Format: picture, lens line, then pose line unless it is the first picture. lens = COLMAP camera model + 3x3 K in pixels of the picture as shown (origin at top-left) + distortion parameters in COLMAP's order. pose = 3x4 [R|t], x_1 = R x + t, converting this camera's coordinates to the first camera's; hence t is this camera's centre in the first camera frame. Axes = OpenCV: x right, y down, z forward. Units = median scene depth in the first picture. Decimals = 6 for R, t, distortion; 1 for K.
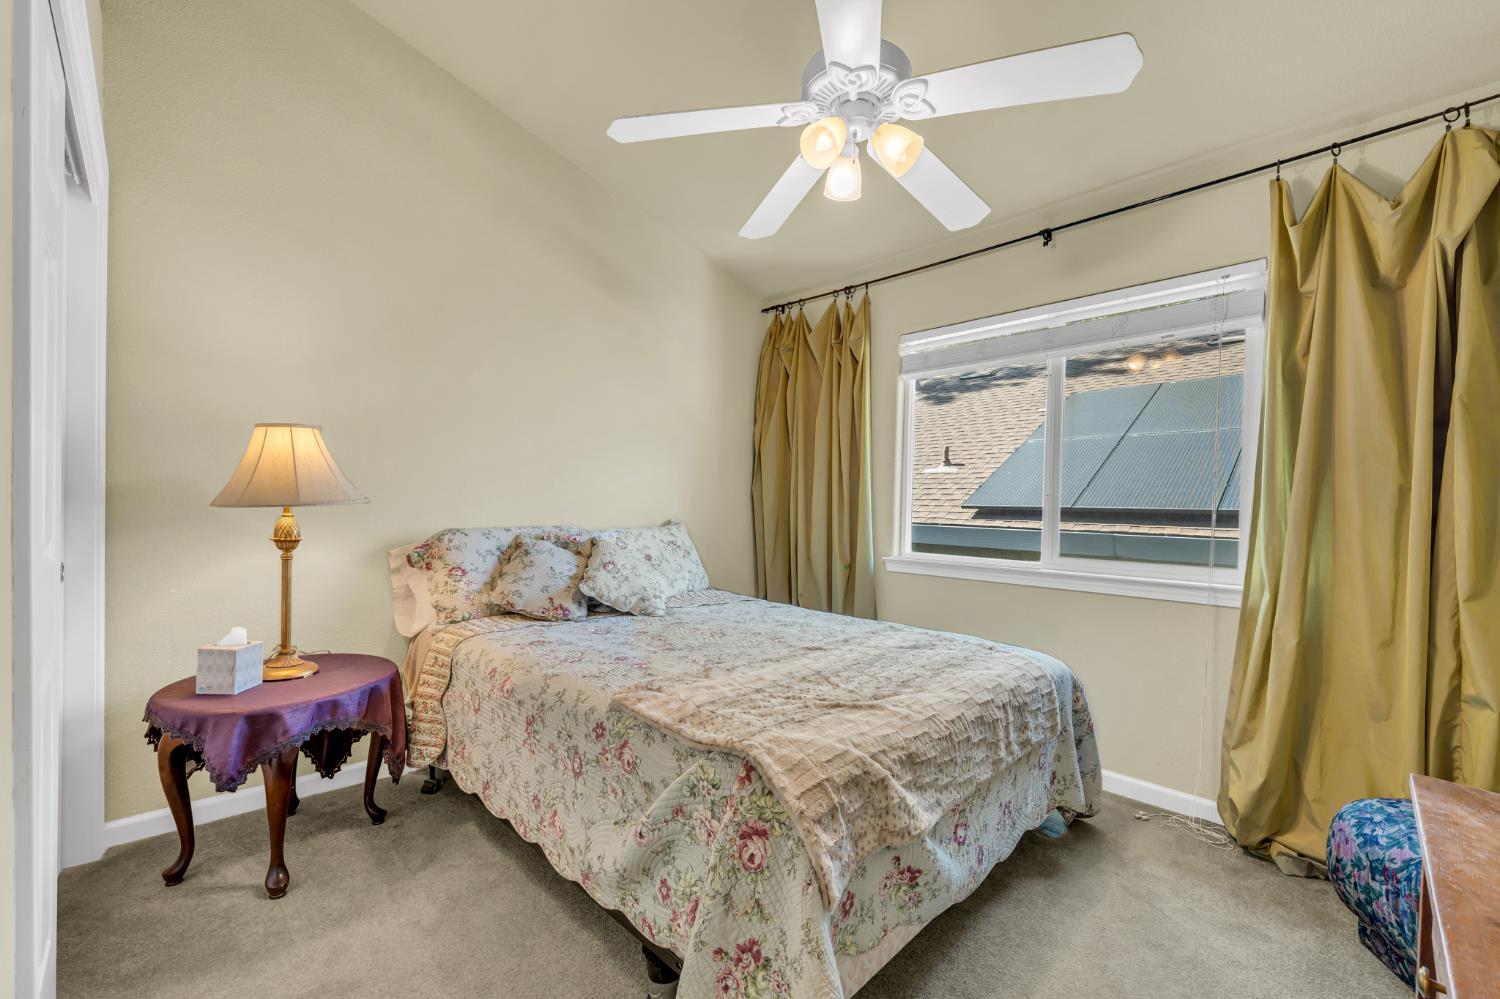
lens RADIAL K [[604.1, 0, 722.8], [0, 604.1, 512.0], [0, 0, 1]] dist [-0.002902, -0.000333]
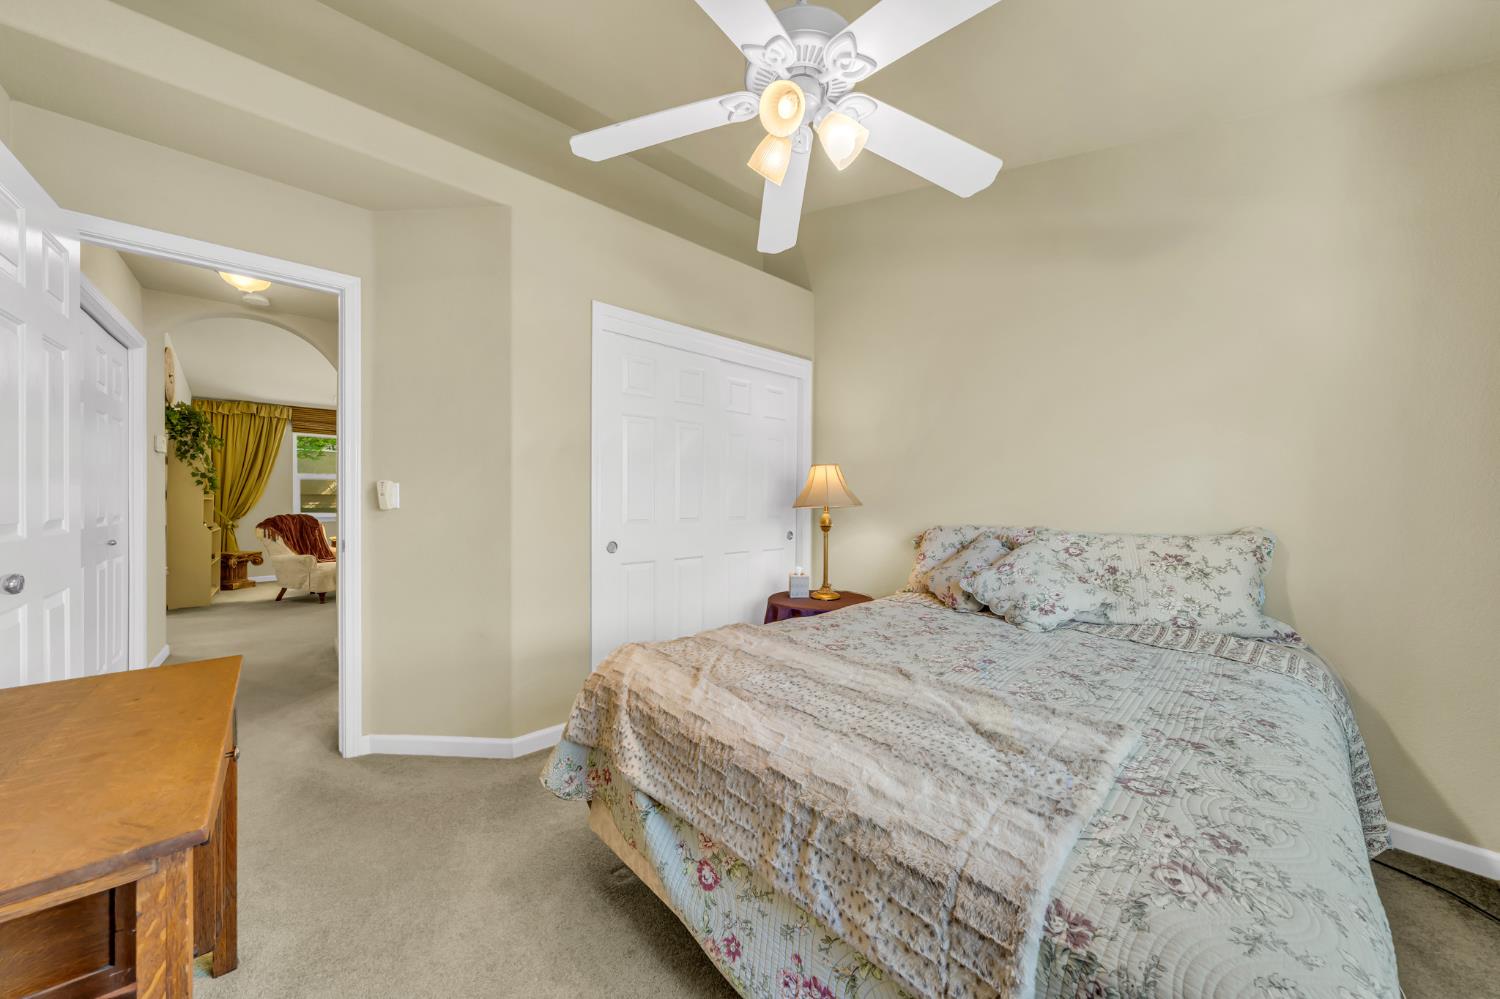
lens RADIAL K [[504.0, 0, 752.3], [0, 504.0, 502.6], [0, 0, 1]] dist [0.018051, 0.000030]
pose [[-0.013657, -0.022512, -0.999653, 0.873950], [-0.013398, 0.999661, -0.022330, 0.012281], [0.999817, 0.013088, -0.013954, 0.827406]]
